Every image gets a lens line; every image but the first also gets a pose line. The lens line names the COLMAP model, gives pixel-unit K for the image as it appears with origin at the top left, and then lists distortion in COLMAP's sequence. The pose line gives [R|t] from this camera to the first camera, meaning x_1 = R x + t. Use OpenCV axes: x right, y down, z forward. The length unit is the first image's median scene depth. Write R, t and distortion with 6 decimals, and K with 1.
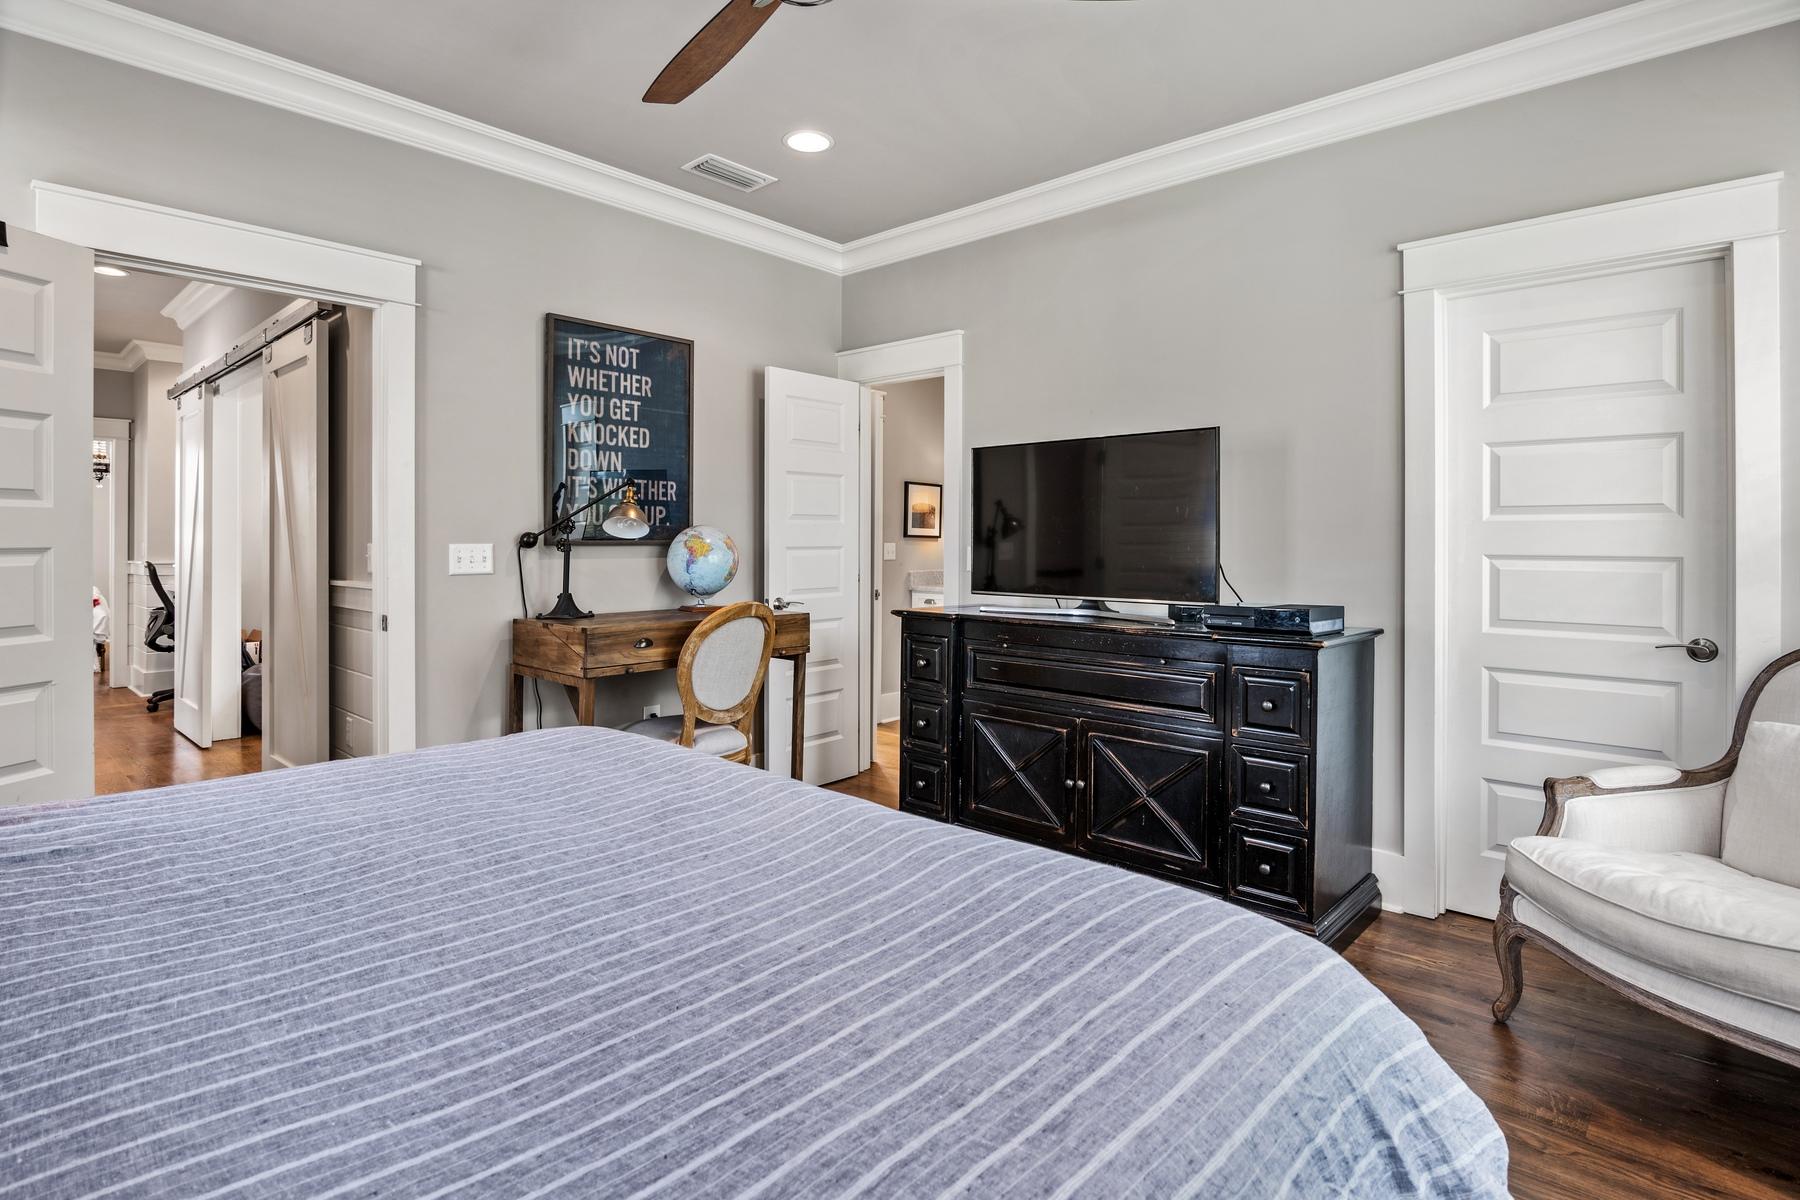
lens RADIAL K [[908.1, 0, 886.0], [0, 908.1, 540.4], [0, 0, 1]] dist [-0.003208, -0.001271]
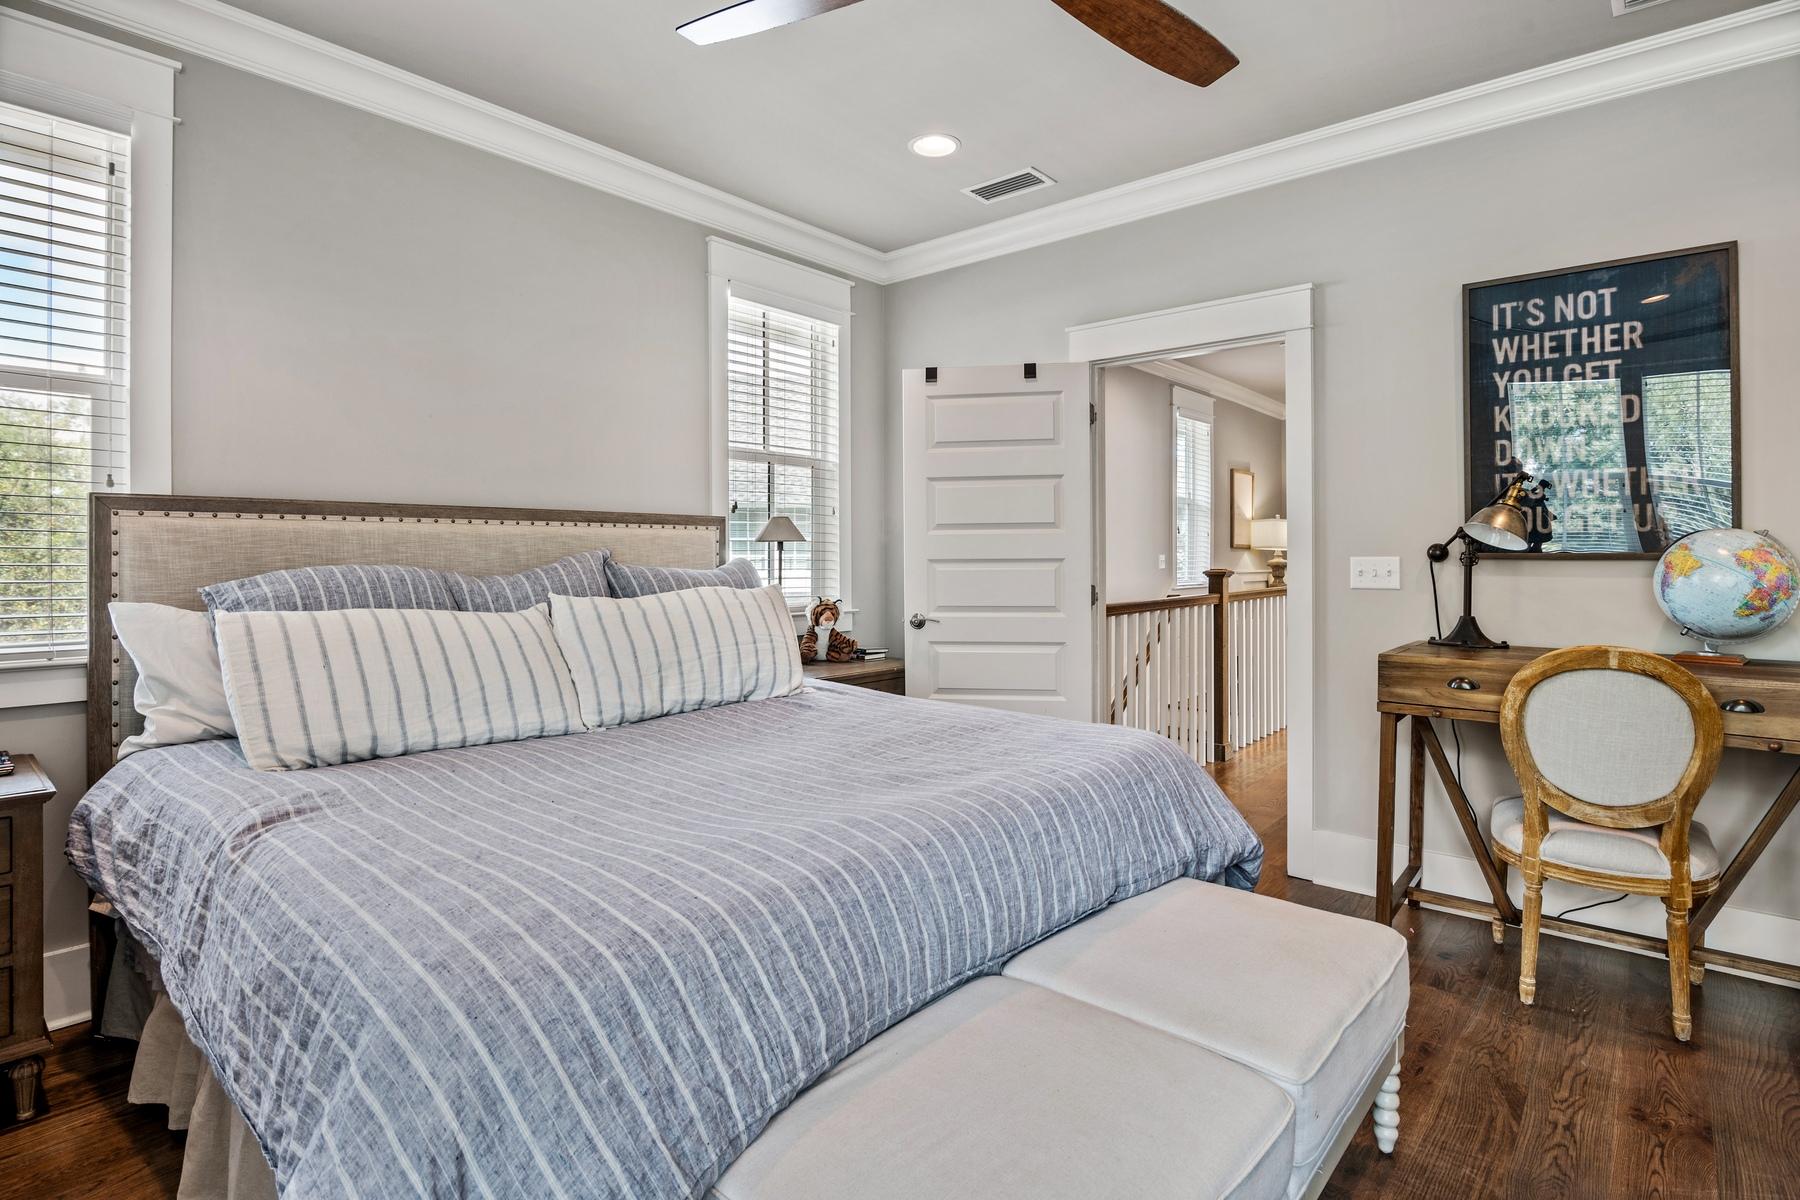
lens RADIAL K [[908.1, 0, 899.1], [0, 908.1, 548.5], [0, 0, 1]] dist [-0.003208, -0.001271]
pose [[0.058973, -0.006467, -0.998239, 0.431361], [-0.000117, 0.999979, -0.006485, 0.001445], [0.998260, 0.000499, 0.058971, 0.413764]]
